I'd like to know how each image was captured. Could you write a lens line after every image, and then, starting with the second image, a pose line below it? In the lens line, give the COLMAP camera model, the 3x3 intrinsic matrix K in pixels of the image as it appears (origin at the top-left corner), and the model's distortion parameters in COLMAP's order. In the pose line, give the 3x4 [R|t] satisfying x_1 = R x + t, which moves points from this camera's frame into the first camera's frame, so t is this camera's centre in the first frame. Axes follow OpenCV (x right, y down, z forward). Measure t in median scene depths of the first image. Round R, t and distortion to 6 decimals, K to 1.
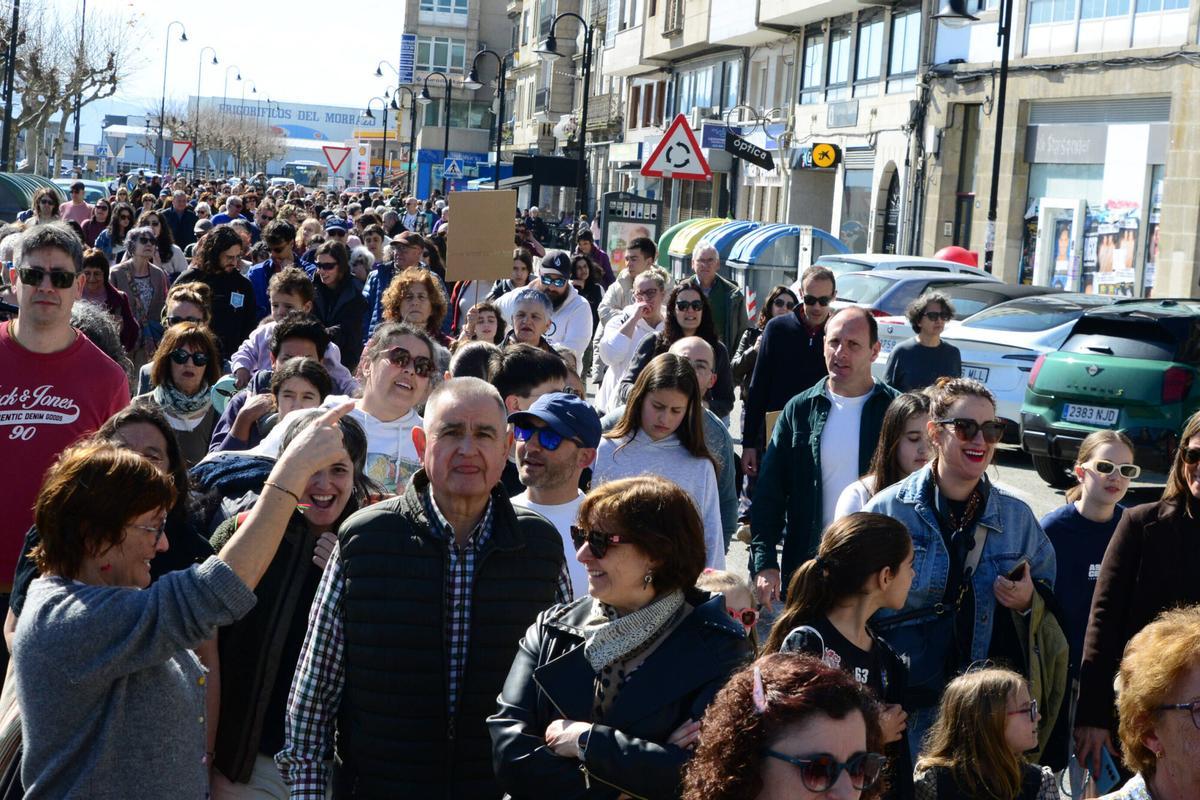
lens RADIAL K [[2758.8, 0, 638.0], [0, 2758.8, 475.0], [0, 0, 1]] dist [-0.027505, 0.986663]
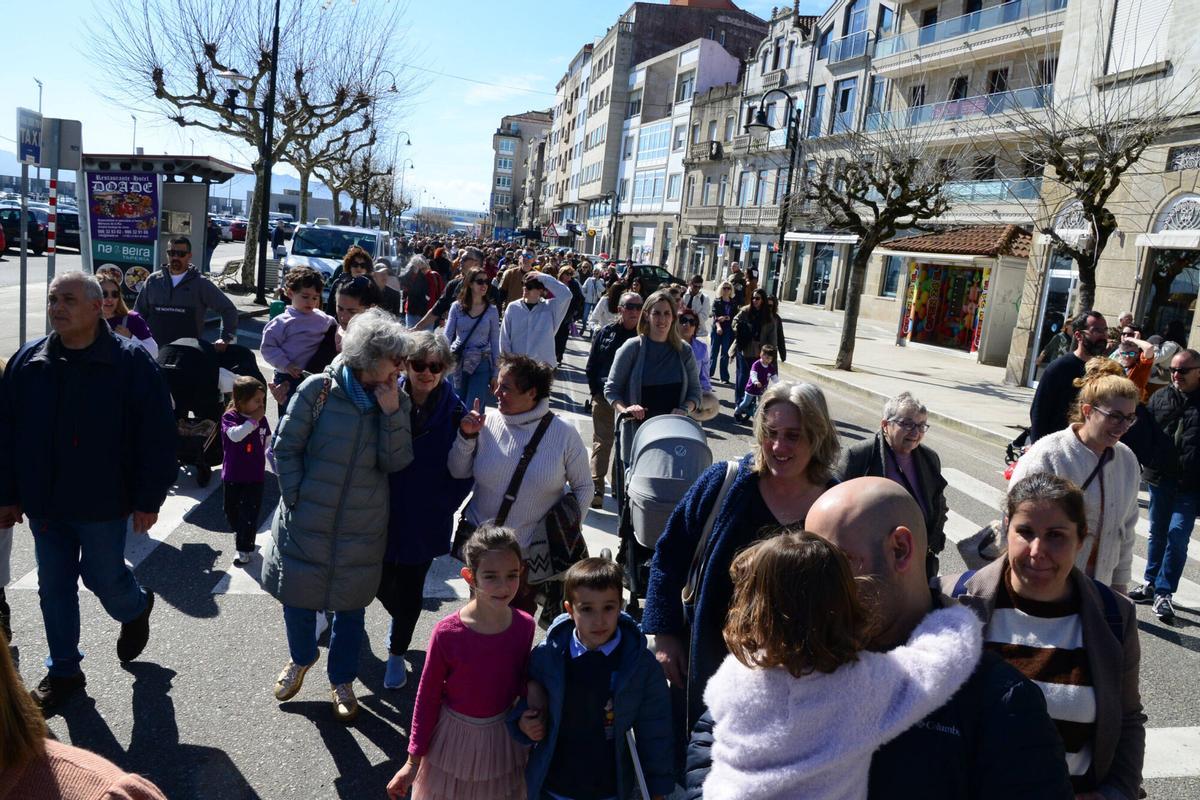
lens RADIAL K [[940.5, 0, 600.0], [0, 940.5, 400.0], [0, 0, 1]] dist [-0.047335, 0.003157]
pose [[0.999125, 0.026288, 0.032521, 0.034575], [-0.028292, 0.997627, 0.062767, 0.035719], [-0.030794, -0.063632, 0.997498, -0.331328]]
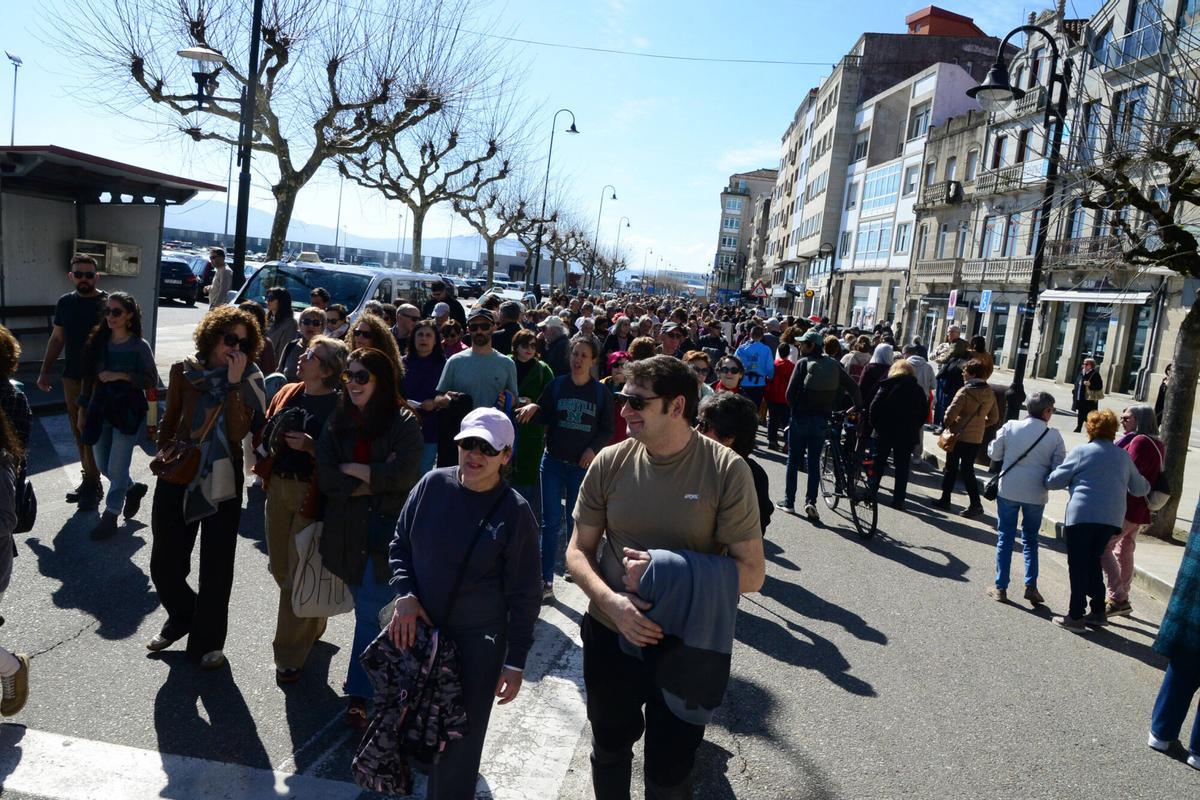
lens RADIAL K [[940.5, 0, 600.0], [0, 940.5, 400.0], [0, 0, 1]] dist [-0.047335, 0.003157]
pose [[0.974371, 0.059418, -0.216958, 0.062383], [-0.059336, 0.998214, 0.006897, 0.026167], [0.216981, 0.006153, 0.976156, -0.213516]]
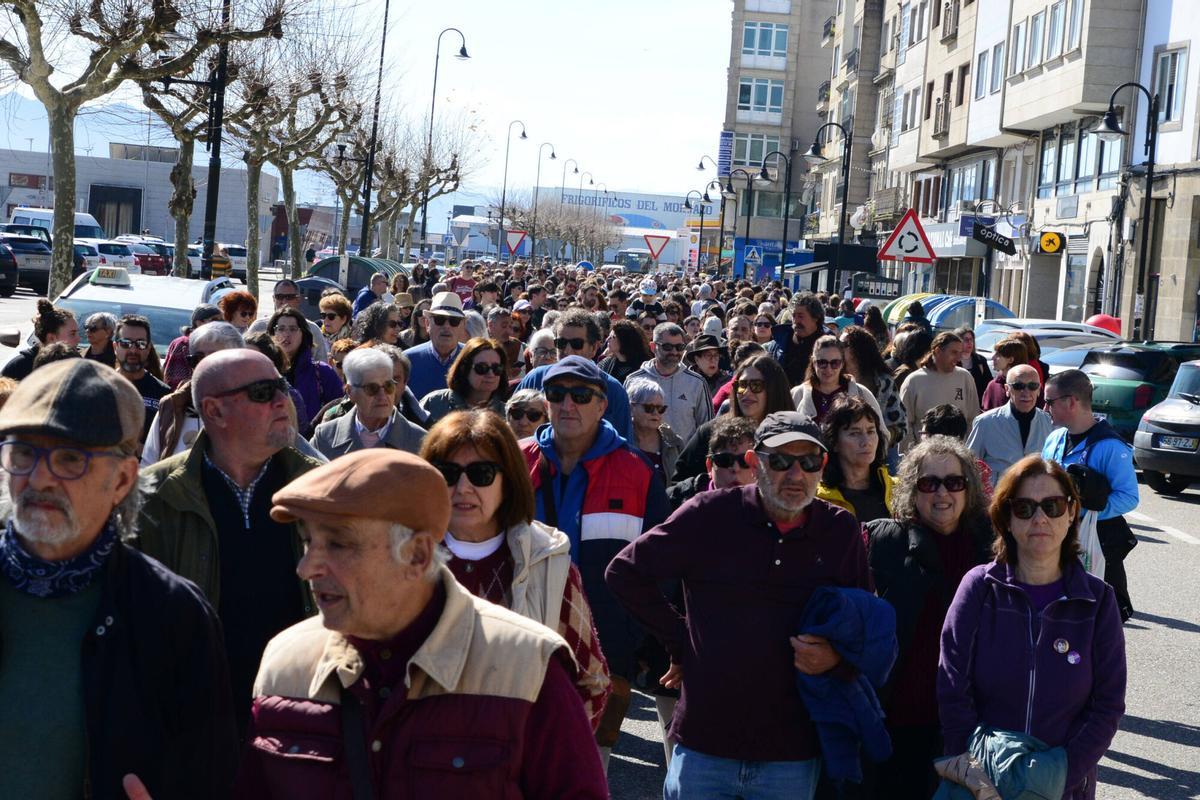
lens RADIAL K [[2768.0, 0, 626.1], [0, 2768.0, 481.5], [0, 0, 1]] dist [-0.031475, 0.917454]
pose [[0.991866, 0.009806, -0.126909, 0.032478], [-0.013545, 0.999498, -0.028633, 0.017562], [0.126565, 0.030119, 0.991501, -0.149625]]
